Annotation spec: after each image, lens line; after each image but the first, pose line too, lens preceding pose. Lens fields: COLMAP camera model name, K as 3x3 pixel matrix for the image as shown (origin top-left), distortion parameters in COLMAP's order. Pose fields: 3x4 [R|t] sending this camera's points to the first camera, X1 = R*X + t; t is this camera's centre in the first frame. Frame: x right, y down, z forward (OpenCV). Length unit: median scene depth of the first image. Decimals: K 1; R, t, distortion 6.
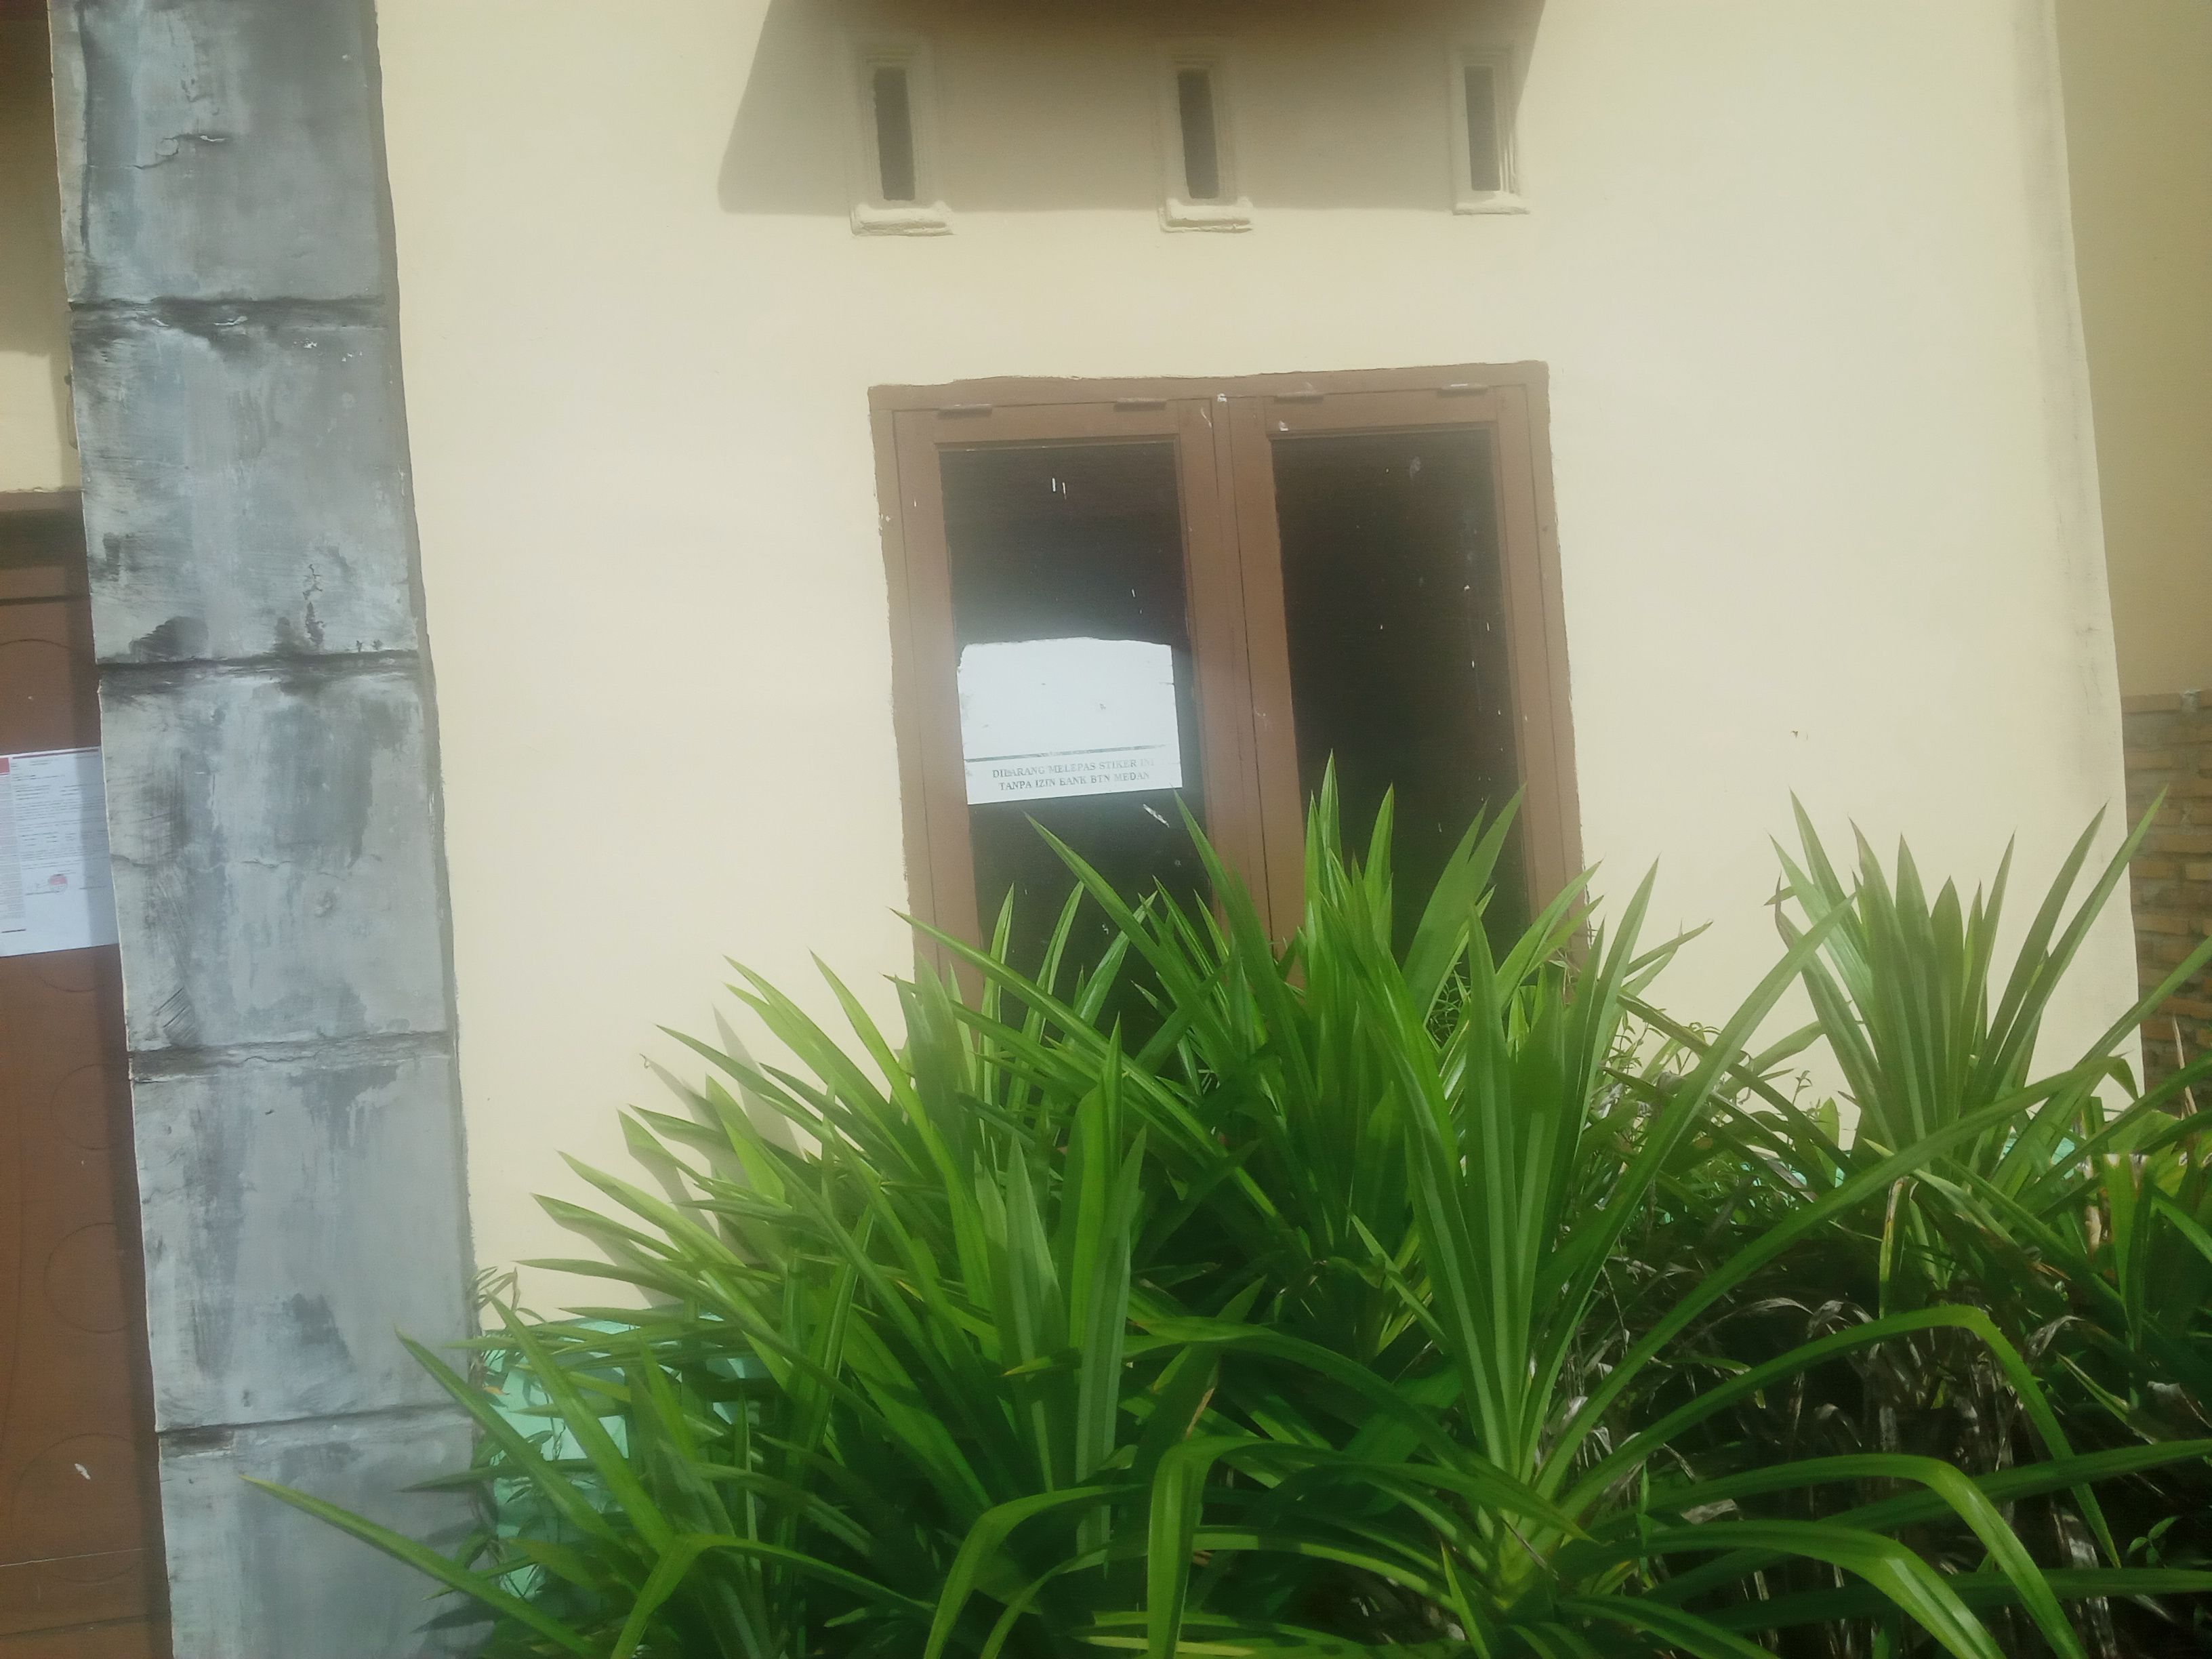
lens RADIAL K [[1794.9, 0, 1107.5], [0, 1794.9, 816.0], [0, 0, 1]] dist [0.112625, -0.195325]
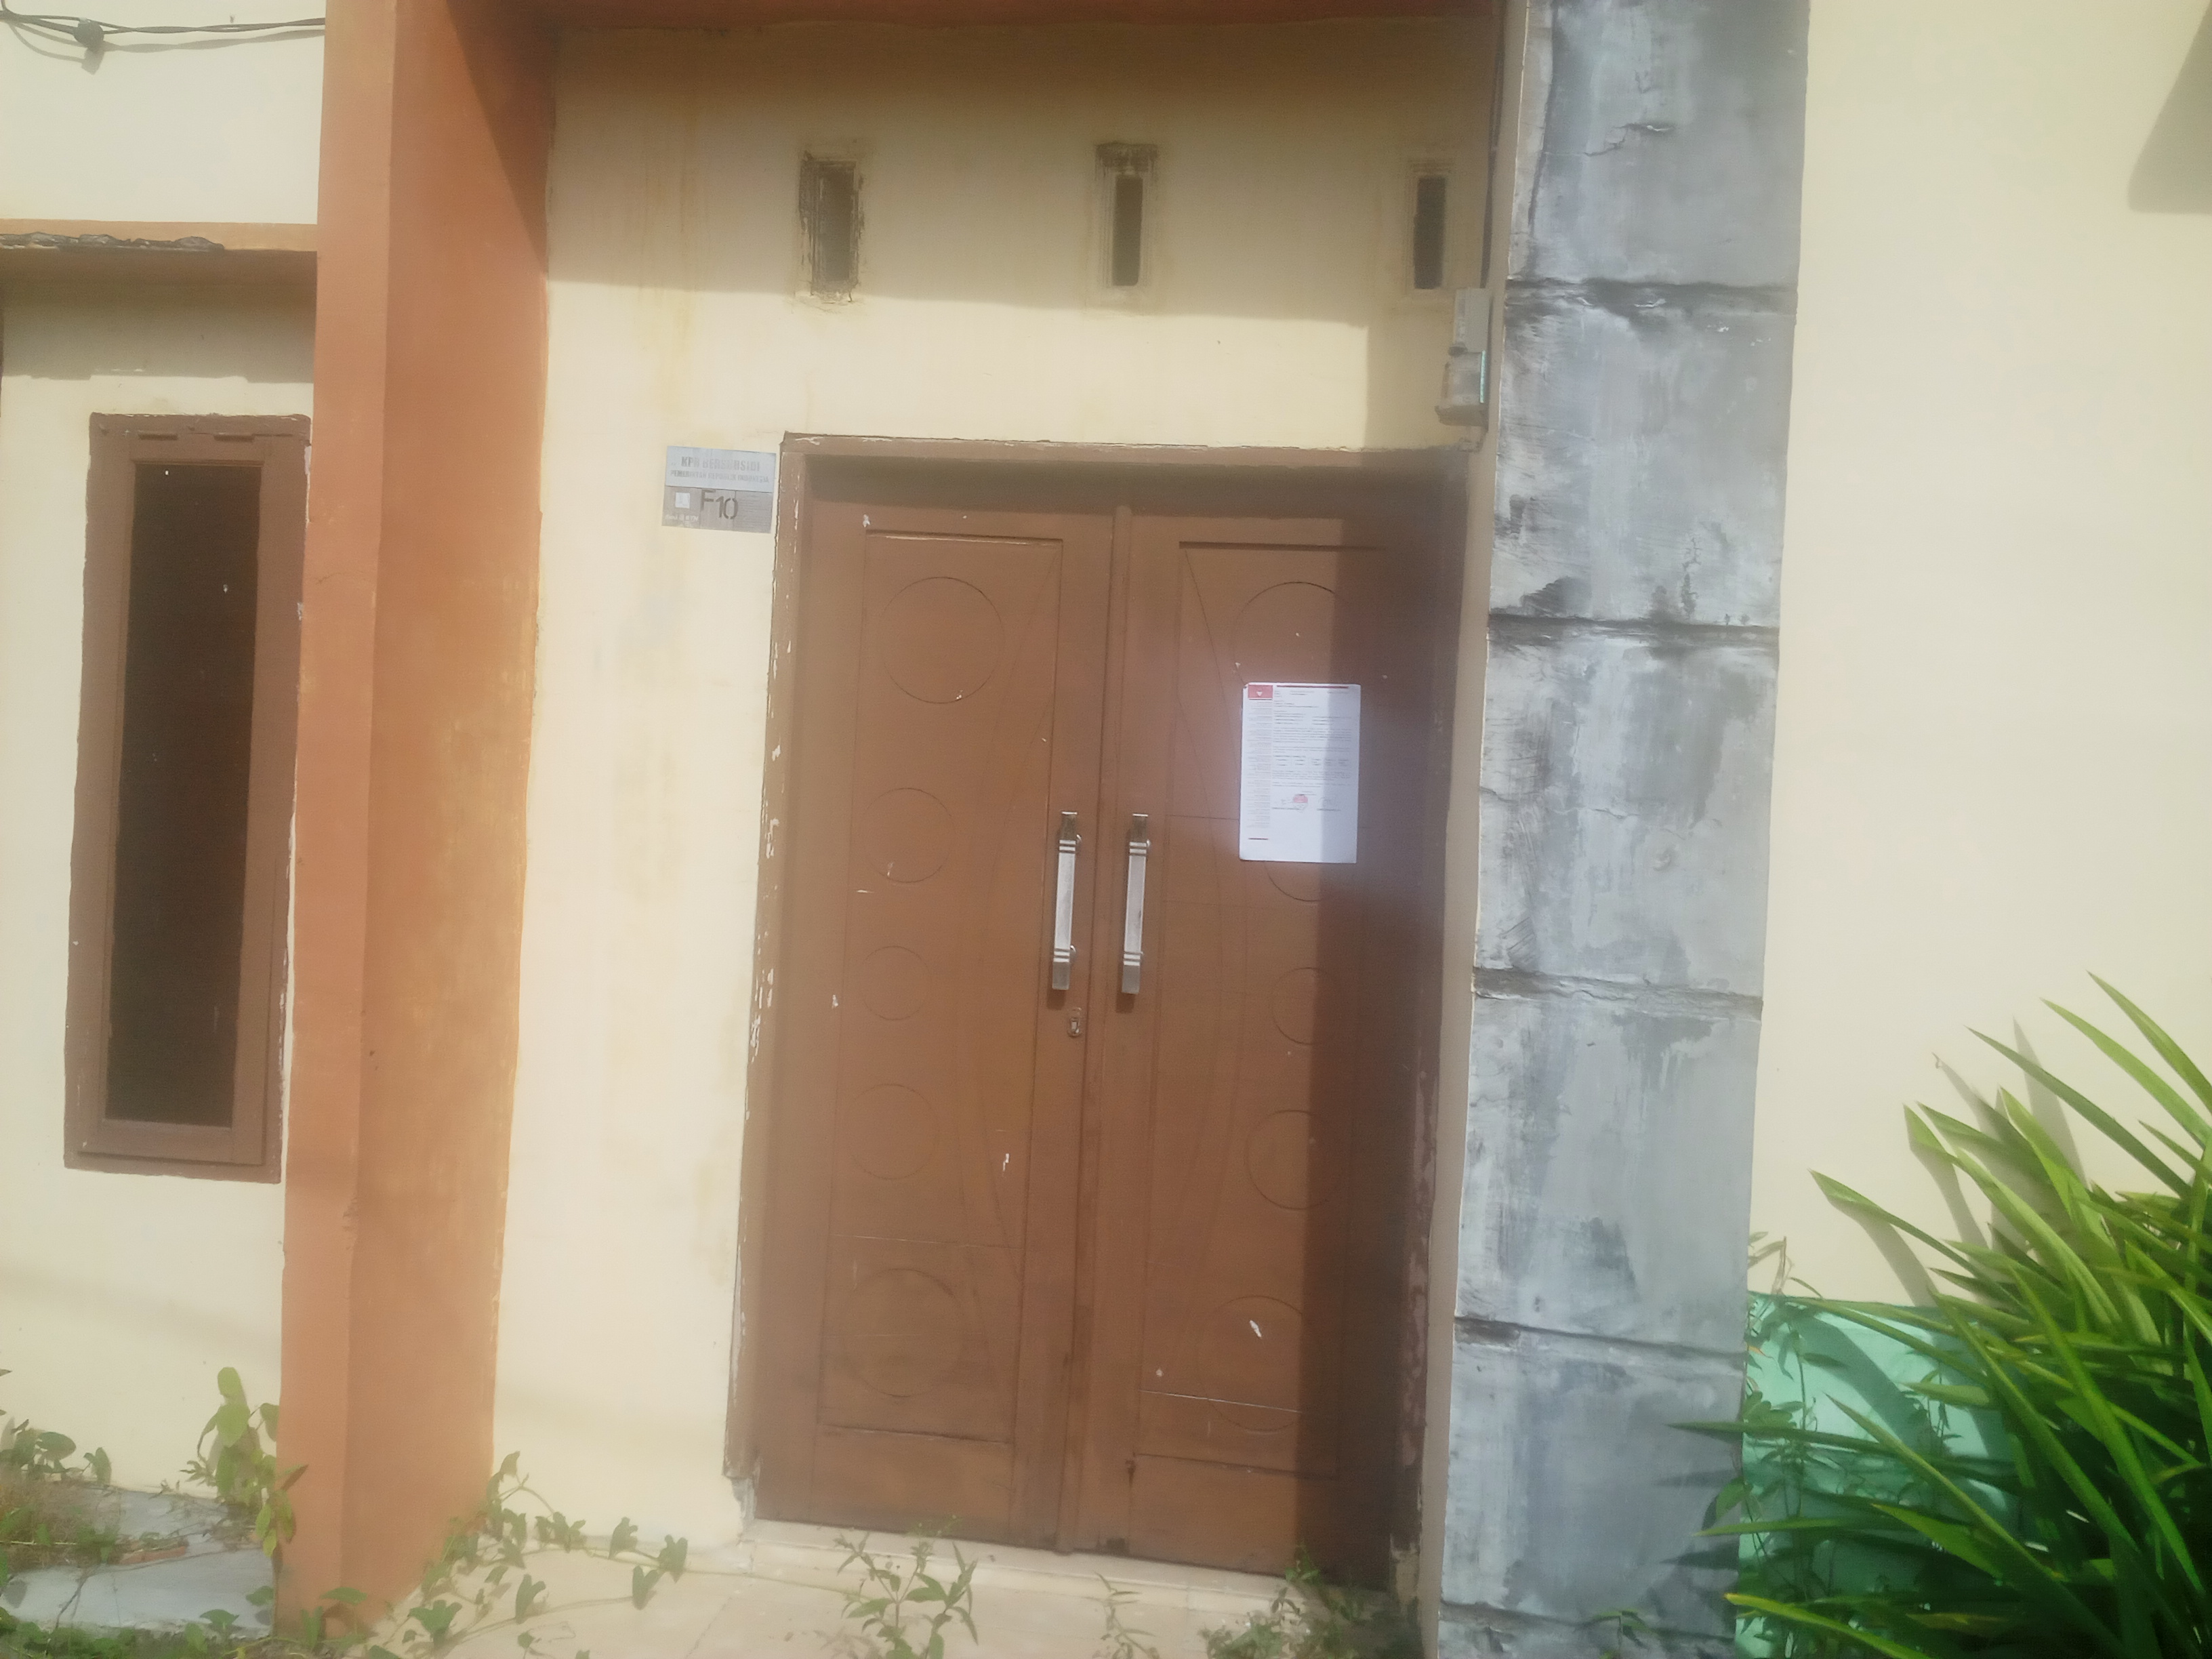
lens RADIAL K [[1794.9, 0, 1107.5], [0, 1794.9, 816.0], [0, 0, 1]] dist [0.112625, -0.195325]
pose [[0.936142, 0.135492, -0.324470, -0.397074], [-0.134686, 0.990572, 0.025055, 0.041045], [0.324806, 0.020247, 0.945564, -0.099810]]
